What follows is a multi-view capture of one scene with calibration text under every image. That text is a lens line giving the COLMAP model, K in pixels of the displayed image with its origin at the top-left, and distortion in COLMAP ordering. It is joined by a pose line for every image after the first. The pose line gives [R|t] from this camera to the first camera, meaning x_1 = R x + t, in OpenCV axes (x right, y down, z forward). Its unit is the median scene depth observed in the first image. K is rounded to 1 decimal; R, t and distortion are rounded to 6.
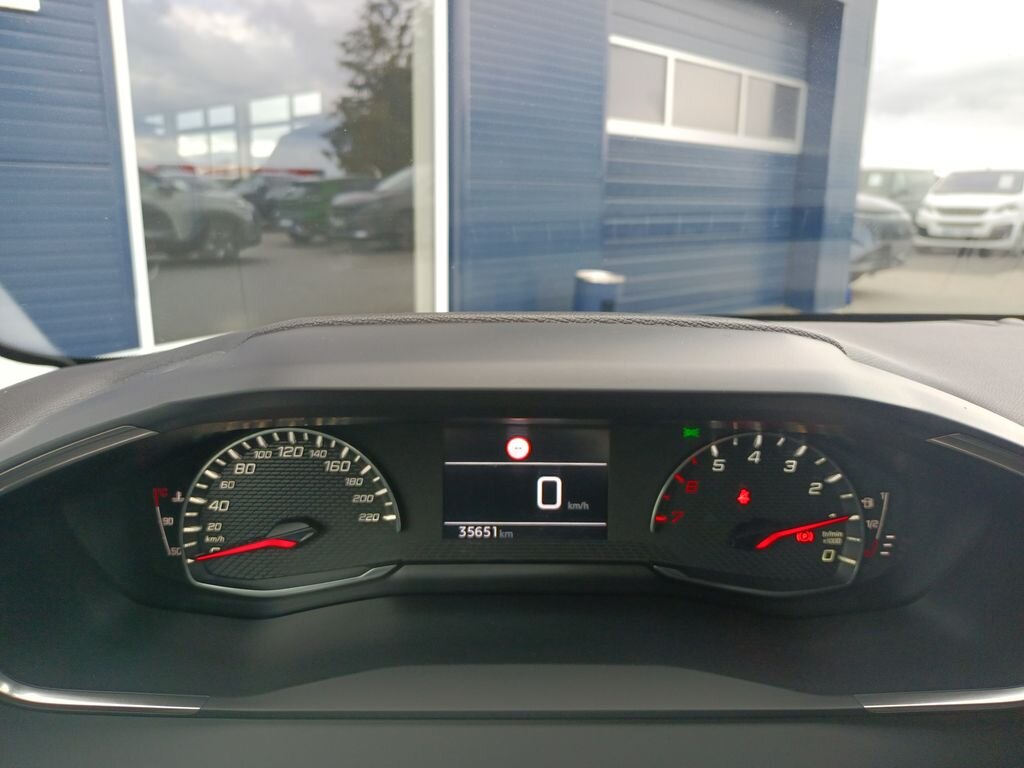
lens RADIAL K [[774.9, 0, 523.8], [0, 774.9, 383.8], [0, 0, 1]] dist [0.004409, -0.001929]
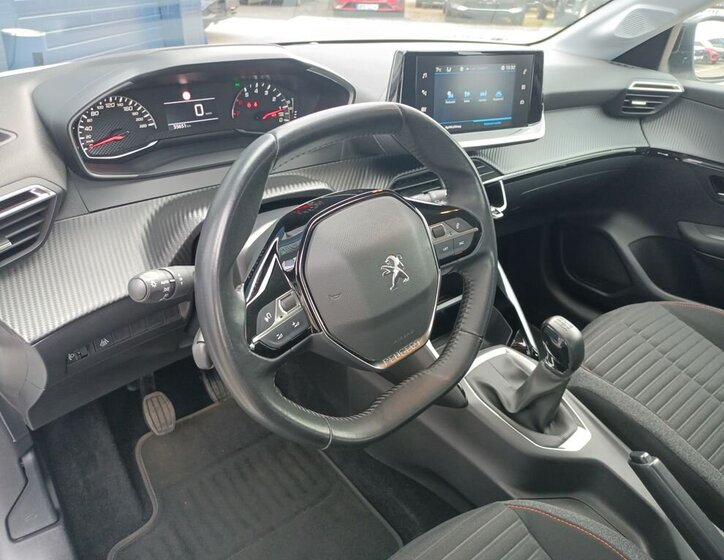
lens RADIAL K [[549.6, 0, 360.2], [0, 549.6, 280.2], [0, 0, 1]] dist [0.018661, 0.002120]
pose [[0.793395, -0.290942, 0.534674, -0.827620], [0.124018, 0.937215, 0.325955, 0.139293], [-0.595939, -0.192302, 0.779665, -1.221431]]
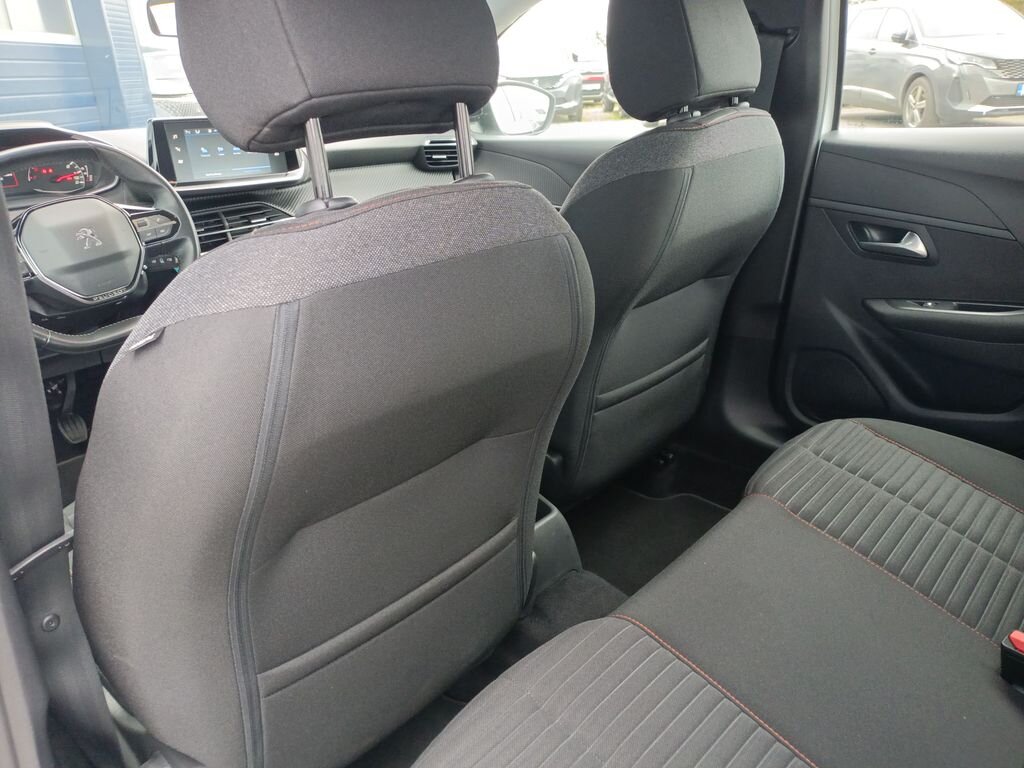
lens RADIAL K [[755.0, 0, 509.1], [0, 755.0, 380.6], [0, 0, 1]] dist [0.031142, -0.013687]
pose [[0.707070, -0.316394, 0.632414, -0.962688], [0.224700, 0.948497, 0.223303, 0.878616], [-0.670494, -0.015787, 0.741747, -3.863288]]
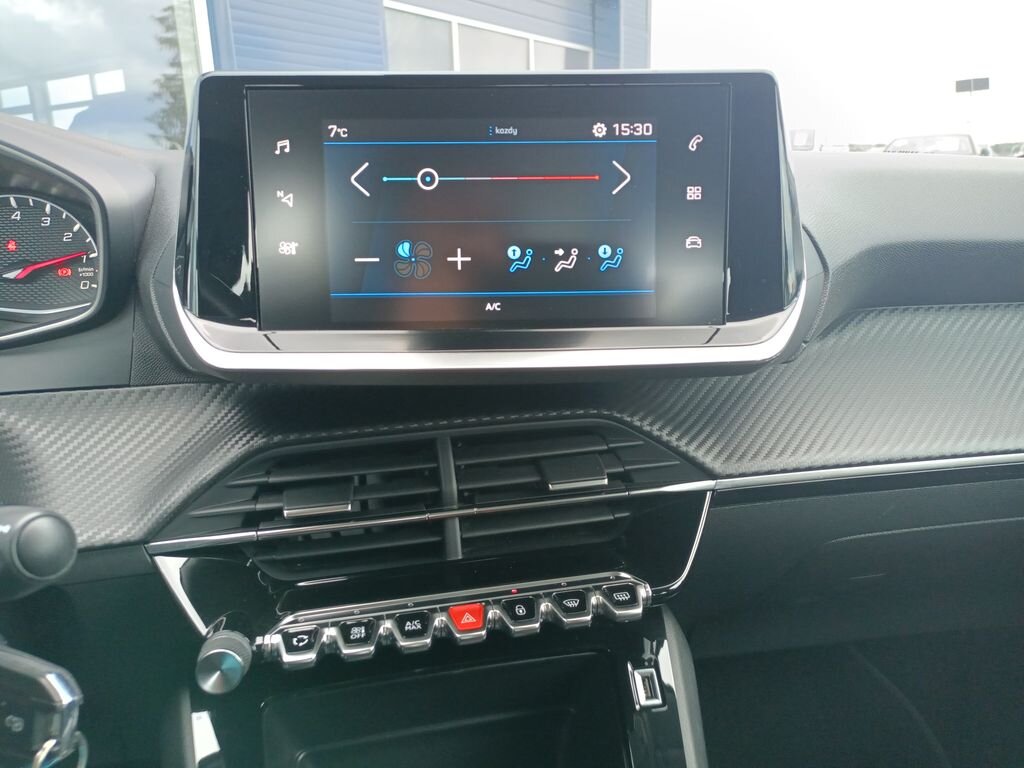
lens RADIAL K [[755.0, 0, 509.1], [0, 755.0, 380.6], [0, 0, 1]] dist [0.031142, -0.013687]
pose [[0.984473, -0.091688, 0.149688, 0.946042], [0.086976, 0.995495, 0.037737, 0.417650], [-0.152474, -0.024132, 0.988013, -0.507246]]
